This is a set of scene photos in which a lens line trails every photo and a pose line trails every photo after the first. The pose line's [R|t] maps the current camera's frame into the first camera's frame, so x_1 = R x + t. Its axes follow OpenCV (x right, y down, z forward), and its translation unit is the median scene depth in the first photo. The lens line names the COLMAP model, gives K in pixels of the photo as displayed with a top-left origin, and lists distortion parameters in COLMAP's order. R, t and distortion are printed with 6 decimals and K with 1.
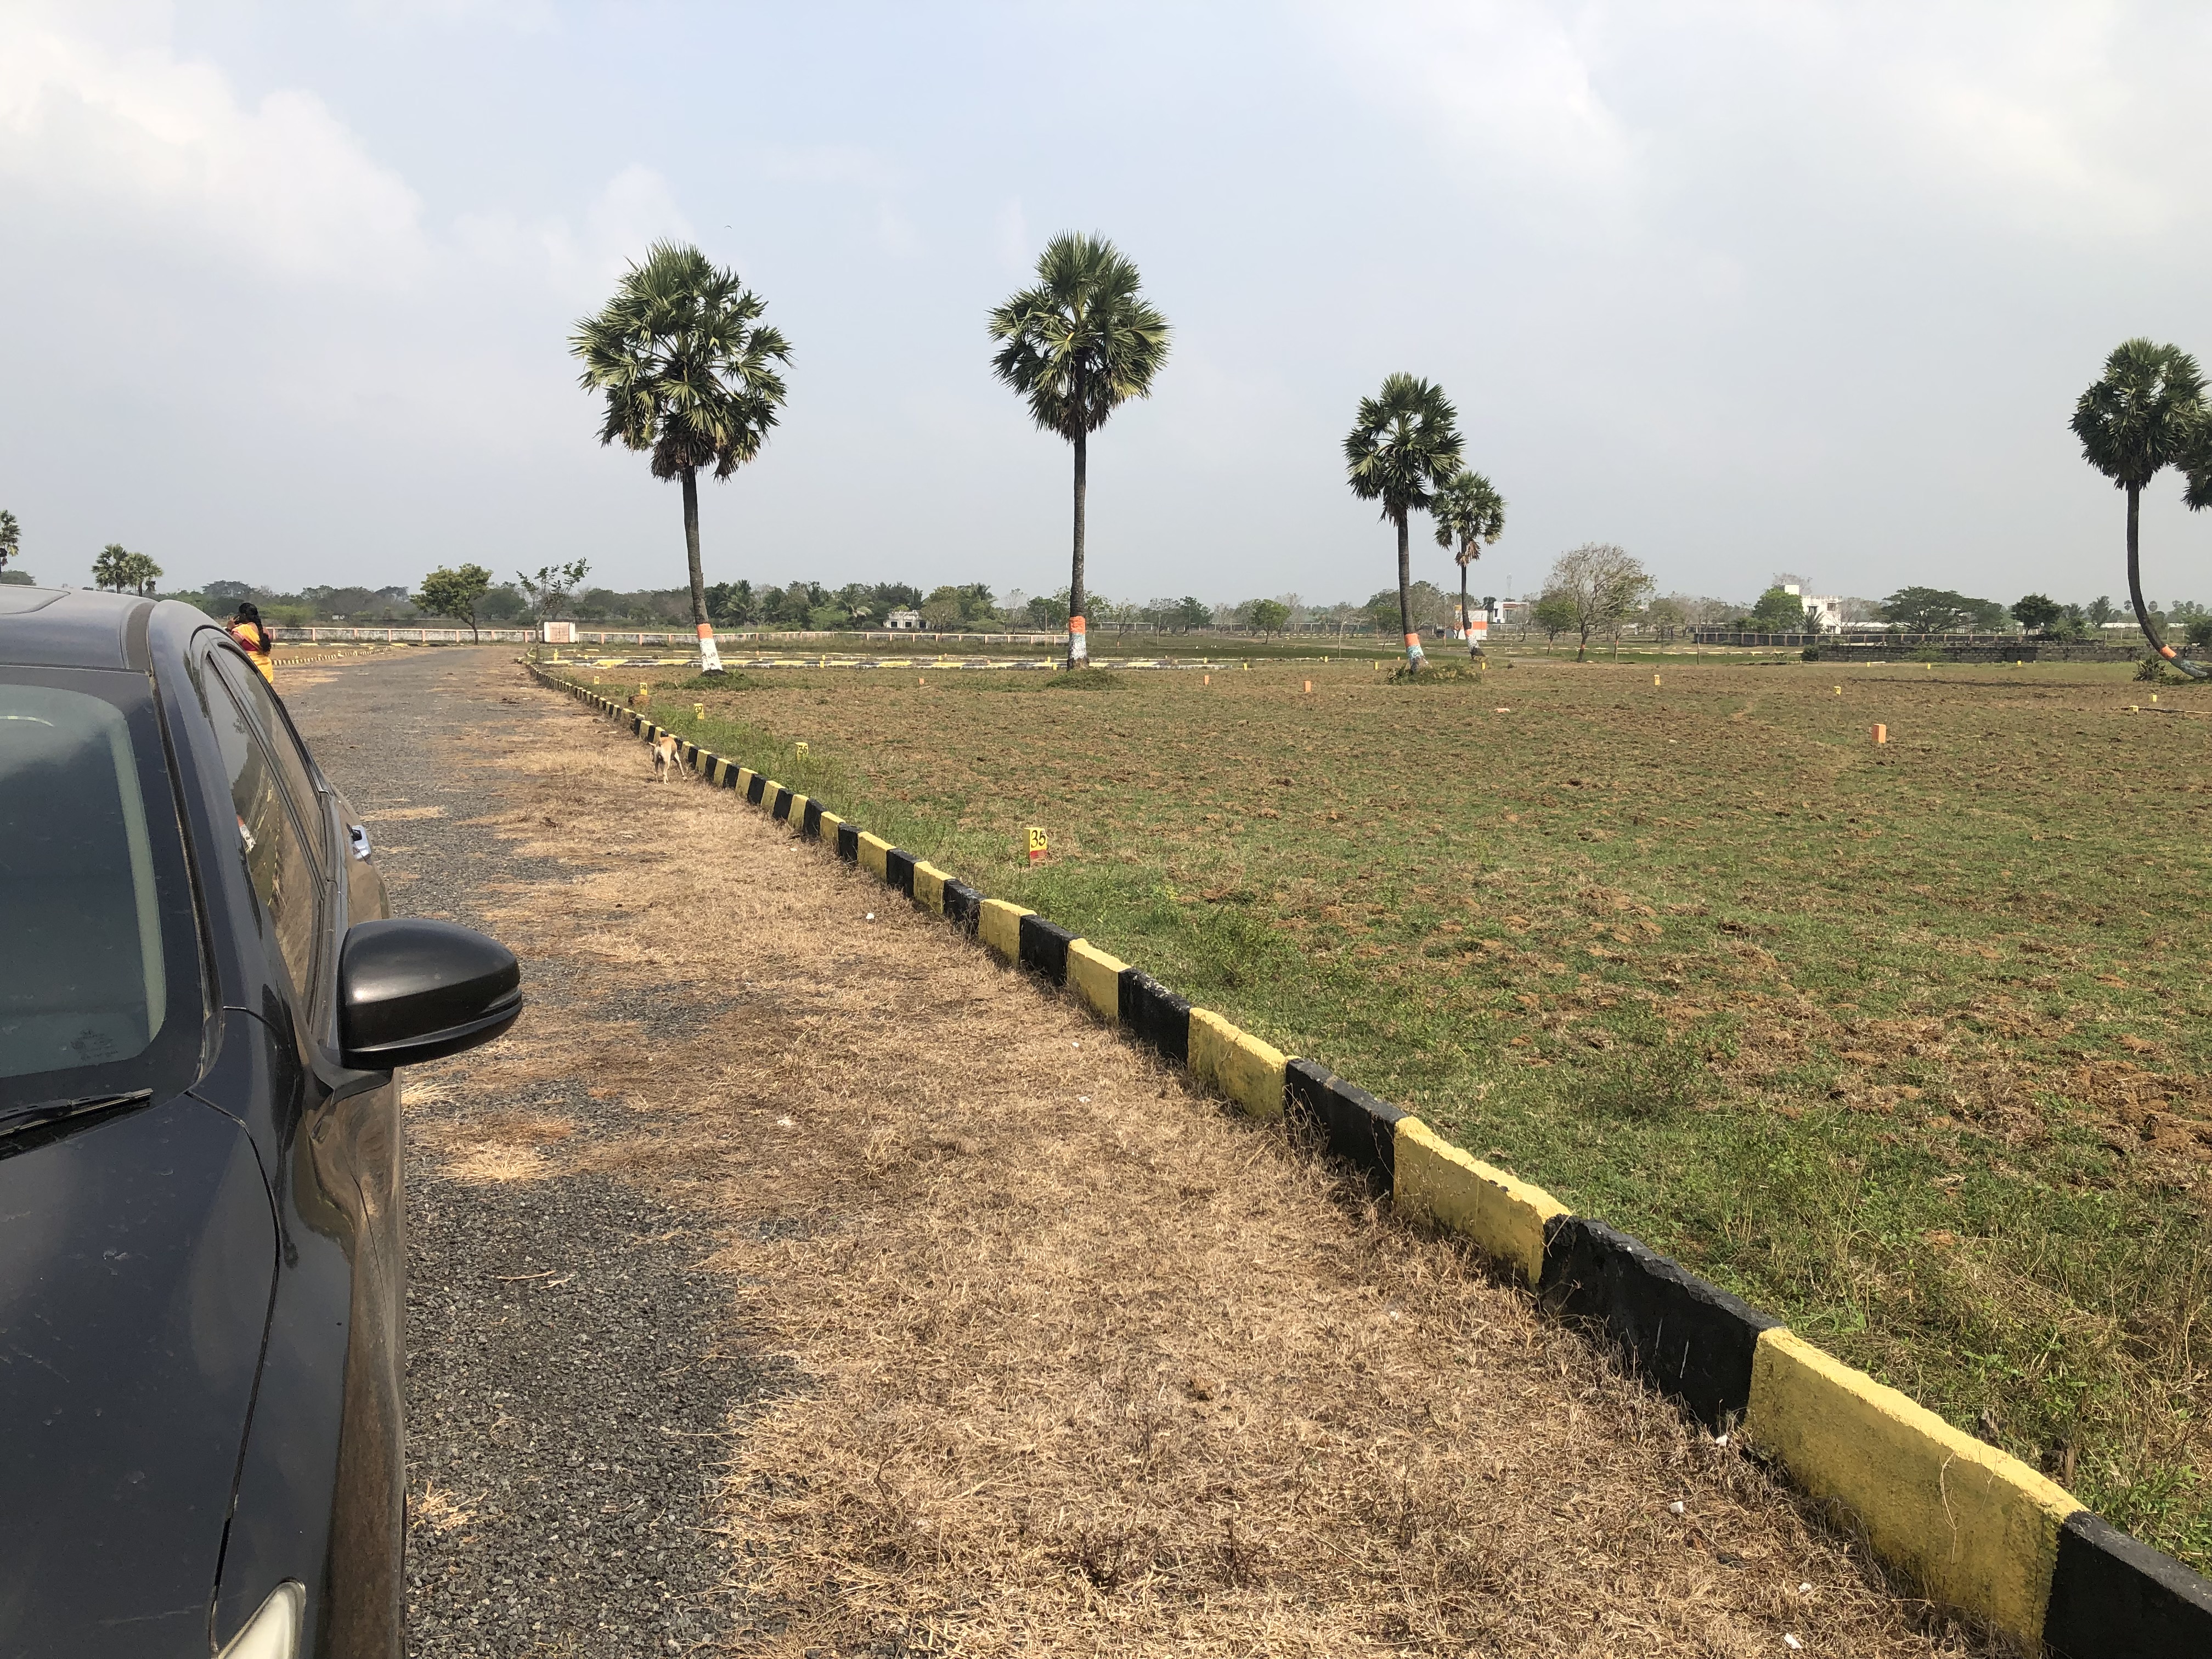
lens RADIAL K [[1810.3, 0, 1113.3], [0, 1810.3, 813.9], [0, 0, 1]] dist [0.006666, 0.015205]
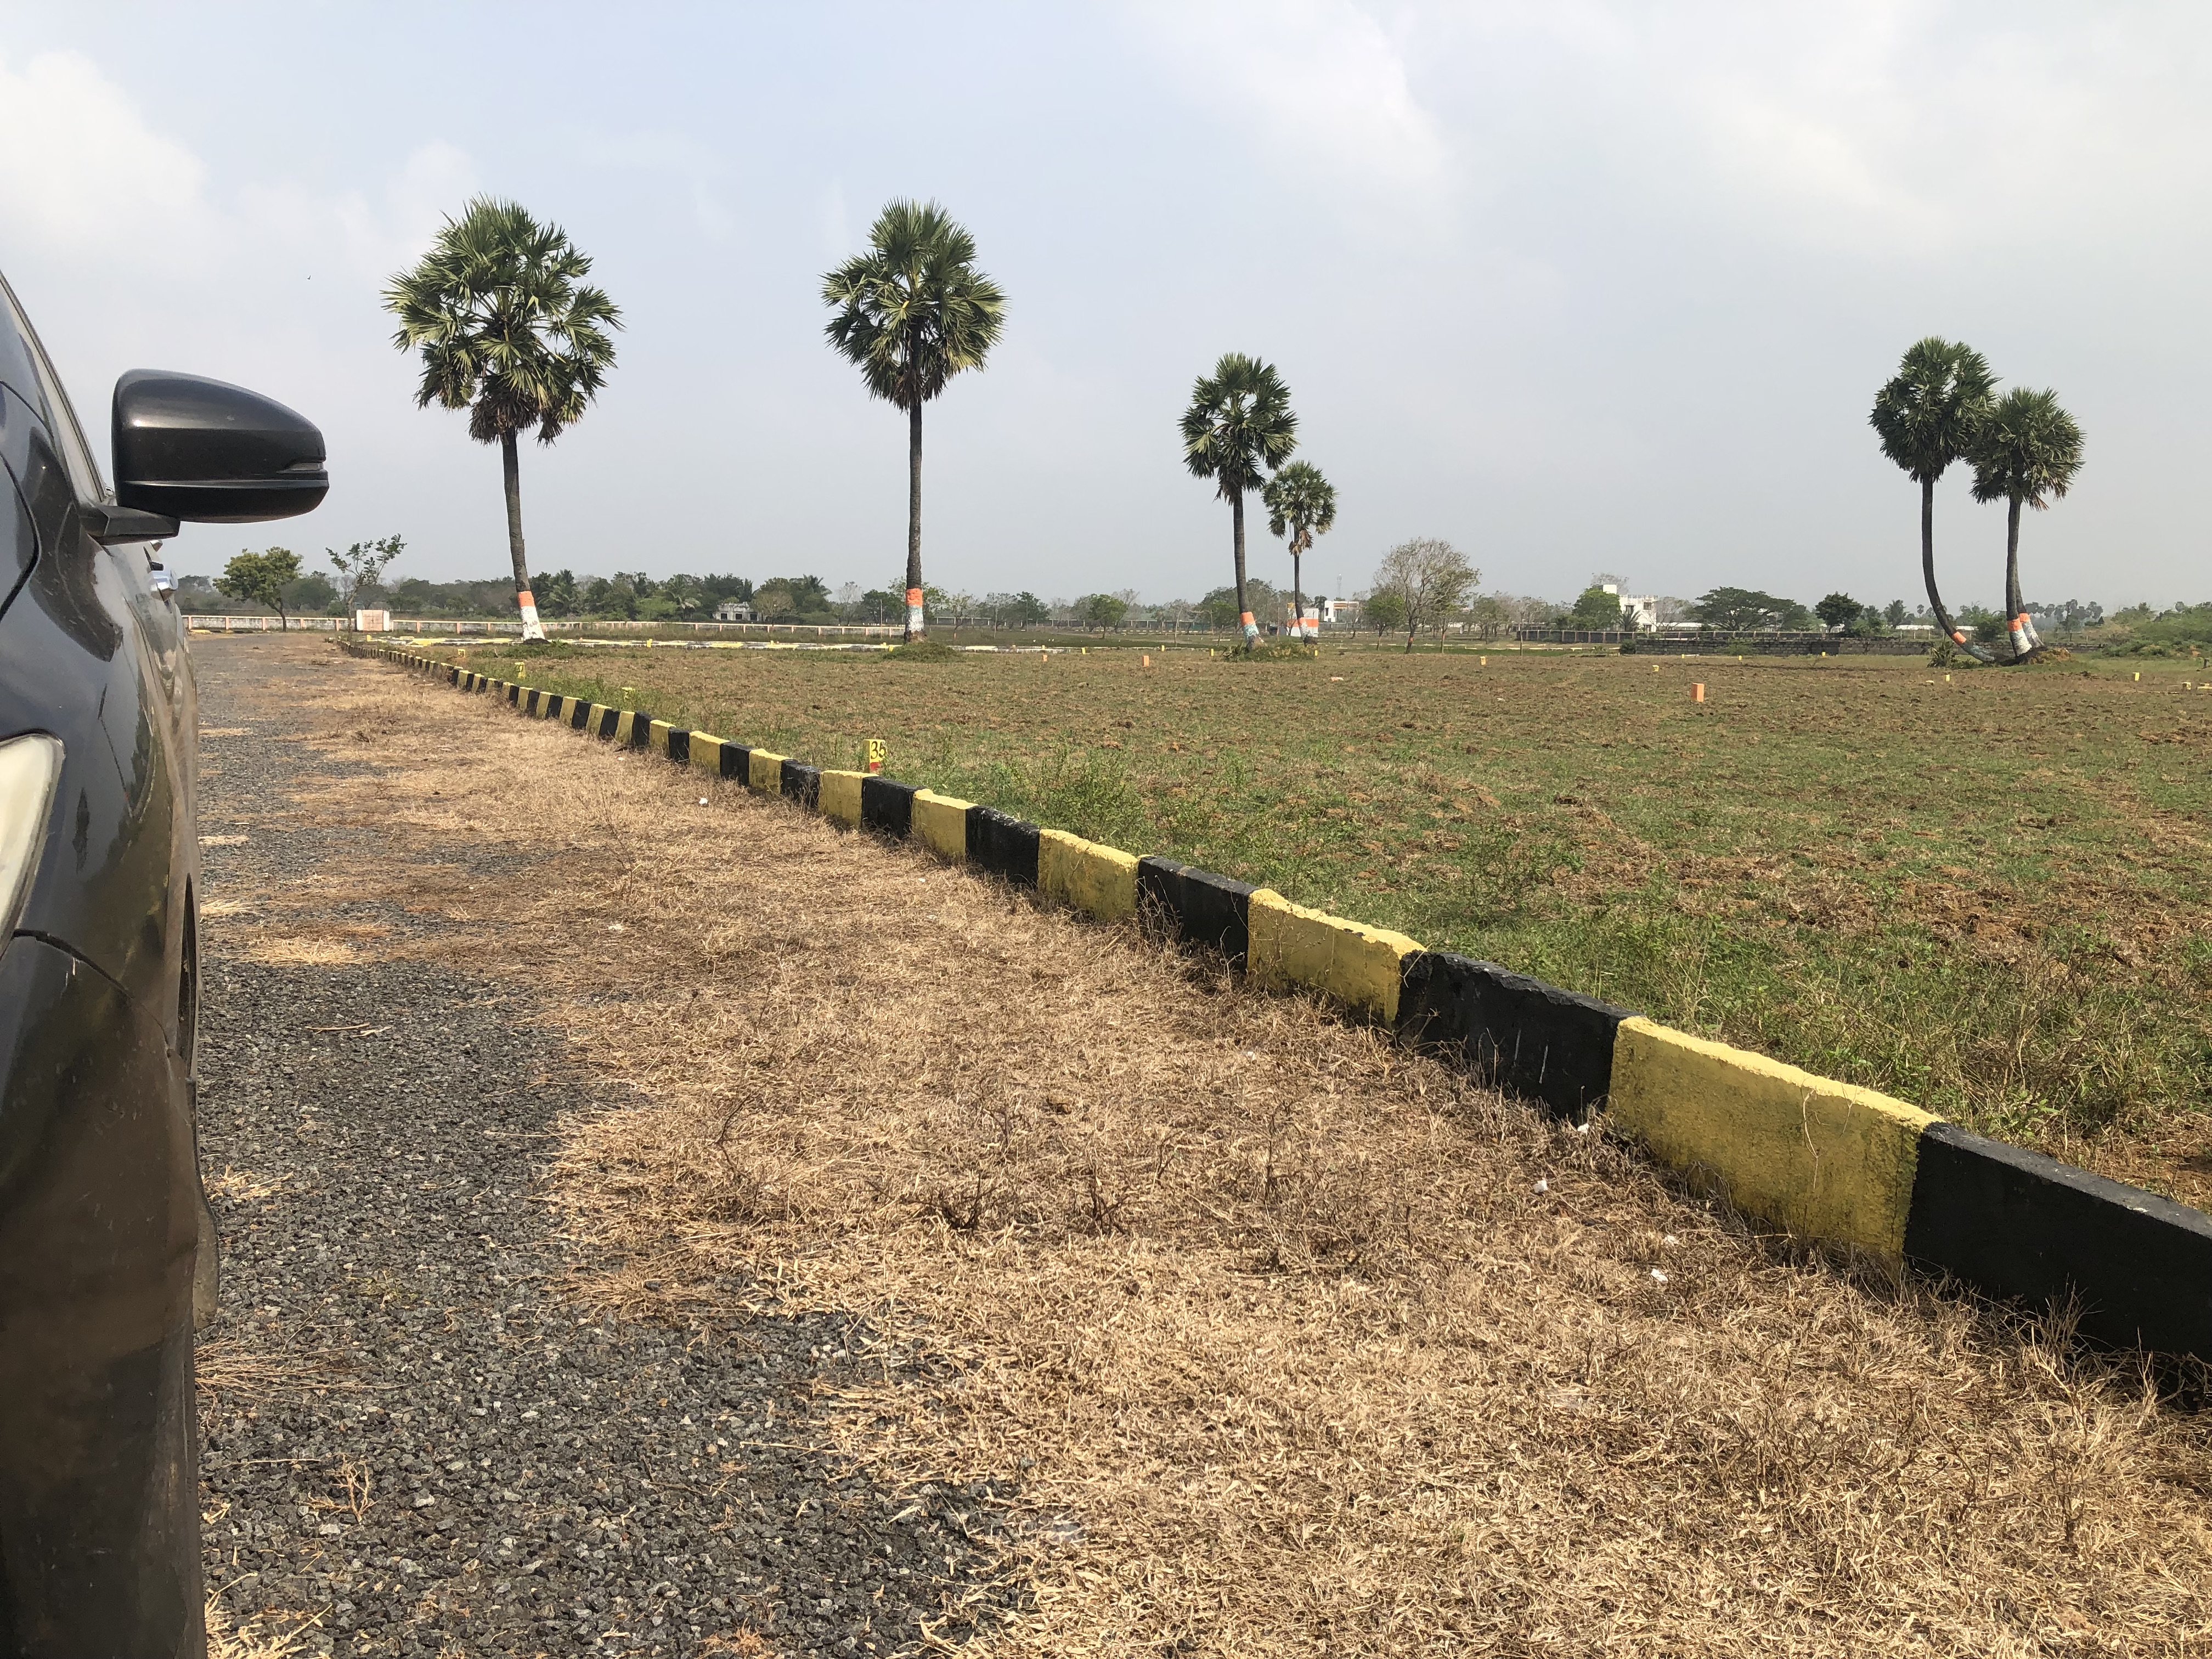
lens RADIAL K [[1810.3, 0, 1113.3], [0, 1810.3, 813.9], [0, 0, 1]] dist [0.006666, 0.015205]
pose [[0.995905, -0.003090, 0.090356, -0.000792], [0.002991, 0.999995, 0.001225, 0.013746], [-0.090359, -0.000950, 0.995909, 0.002891]]
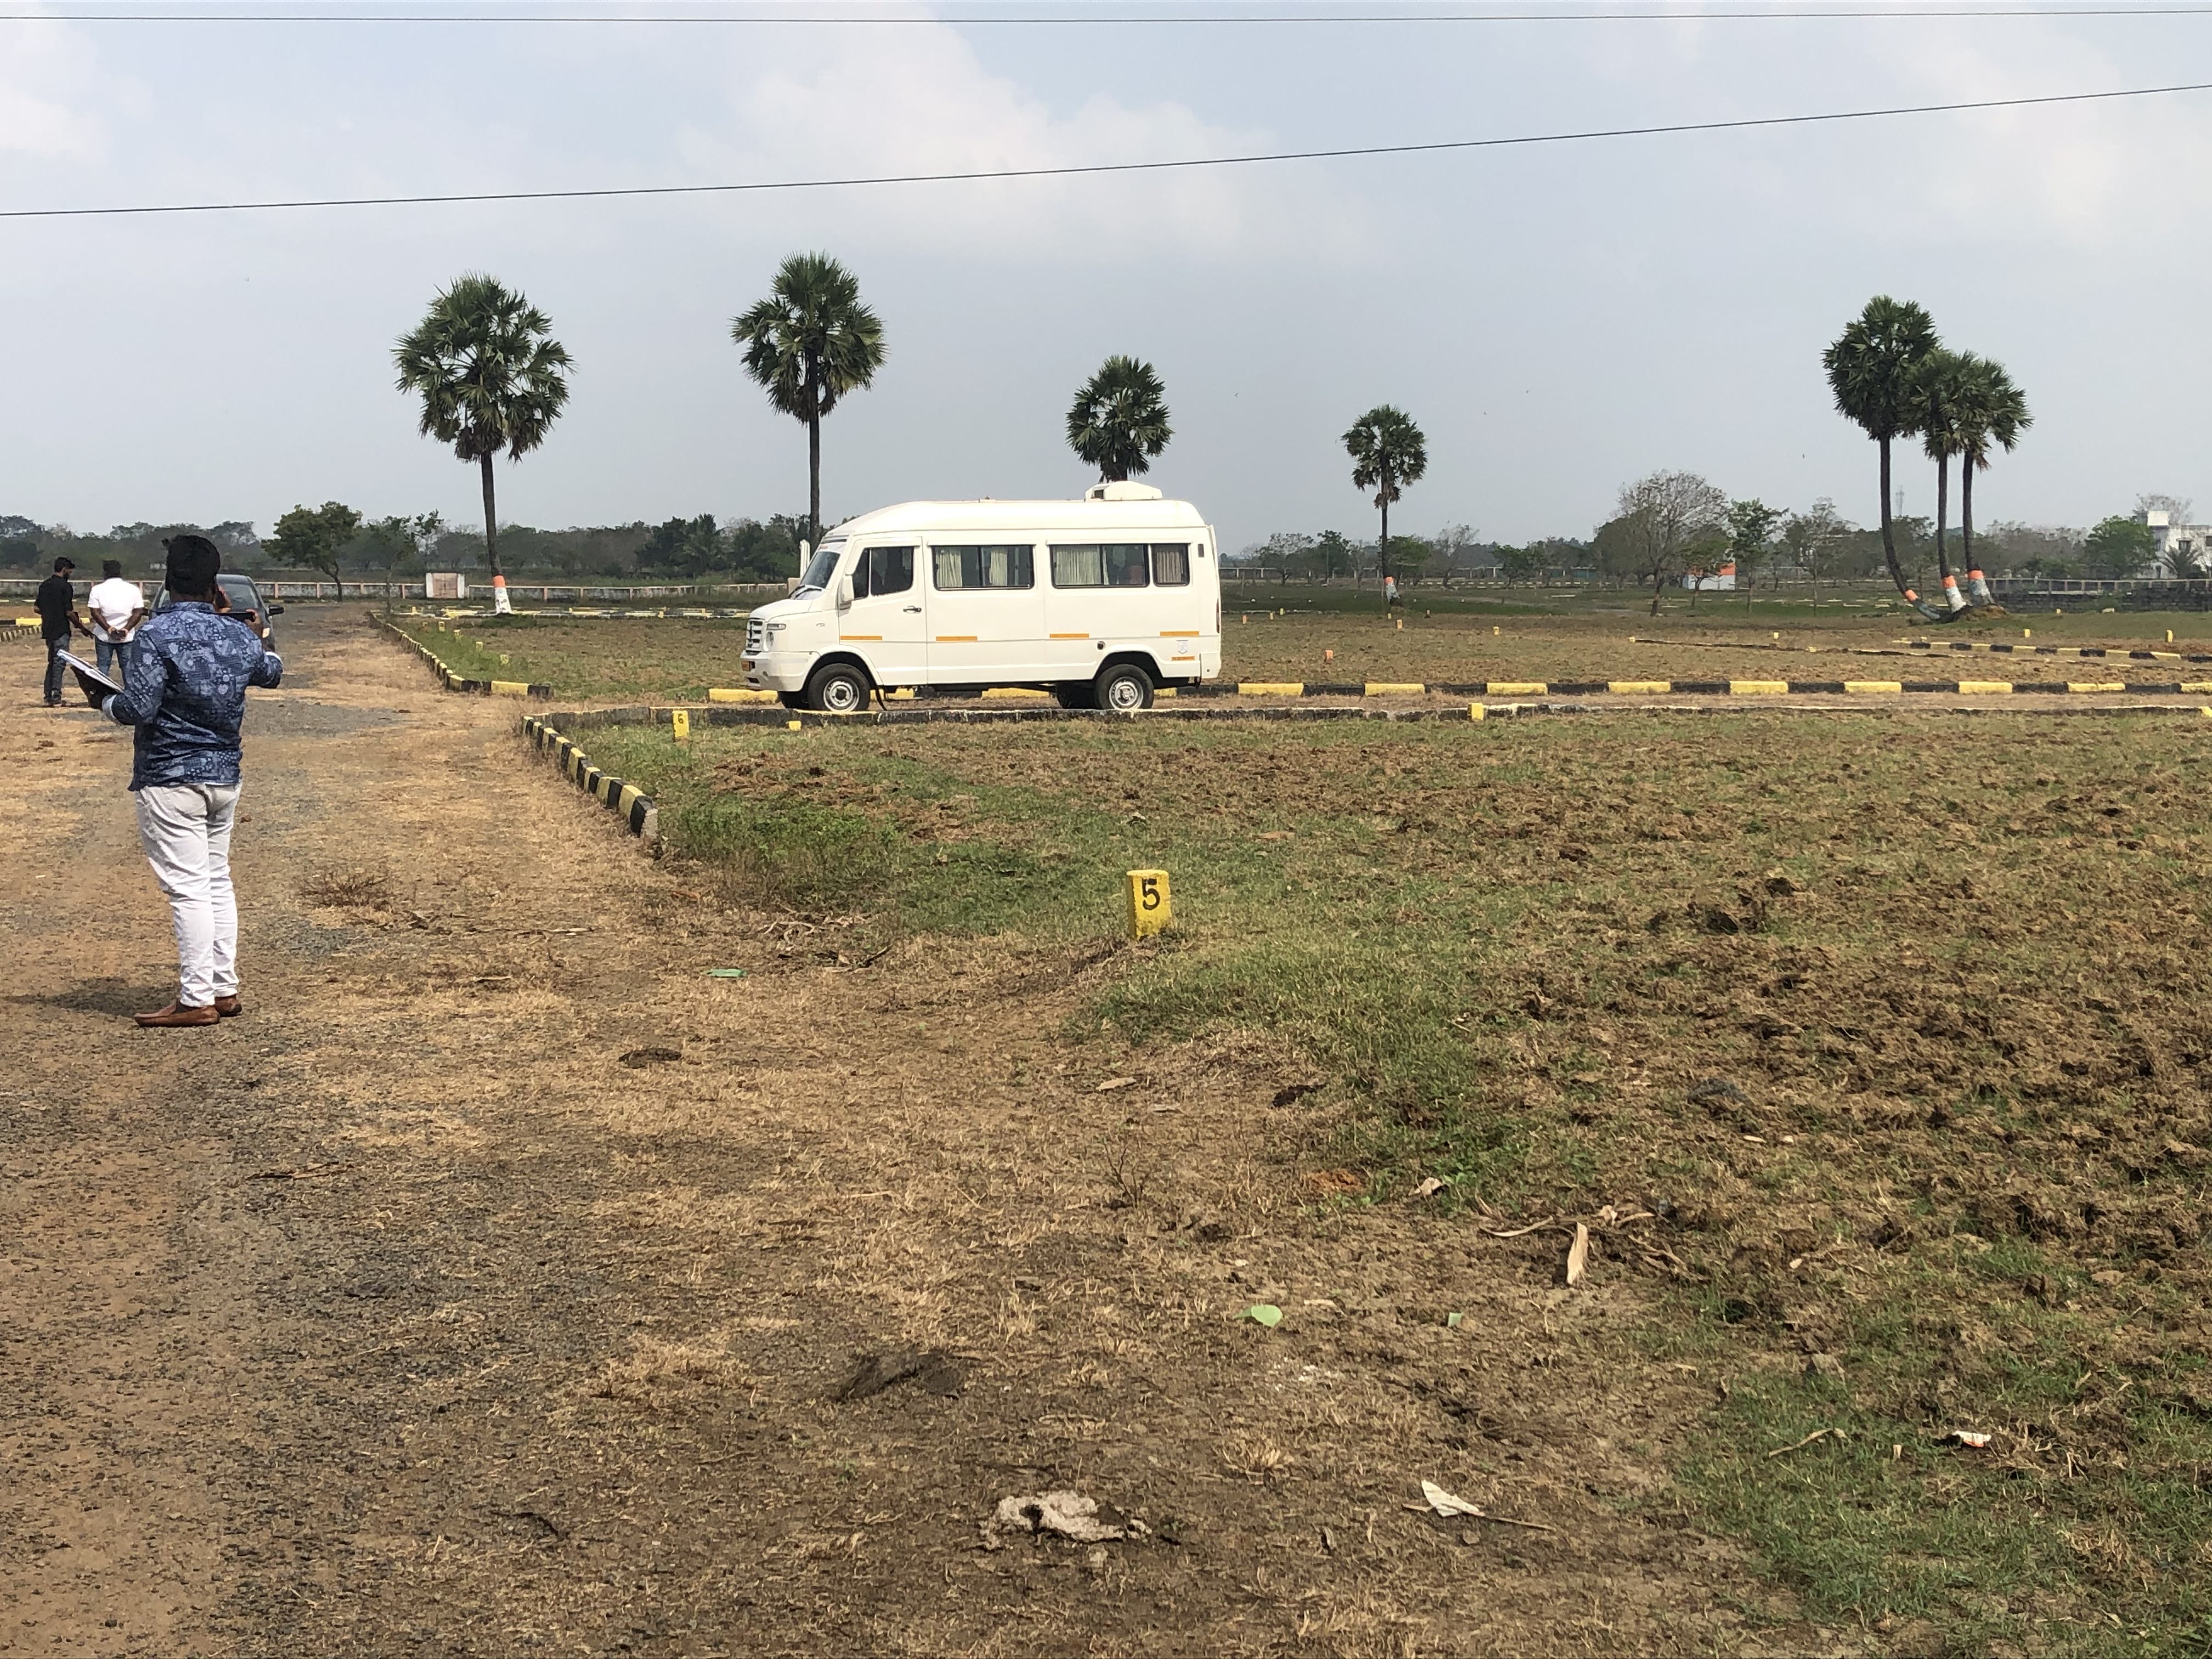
lens RADIAL K [[2745.9, 0, 1106.0], [0, 2745.9, 829.5], [0, 0, 1]] dist [0.258868, -1.068500]
pose [[0.997287, 0.000711, -0.073602, 0.322530], [-0.001537, 0.999936, -0.011166, 0.087724], [0.073589, 0.011249, 0.997225, -0.849310]]
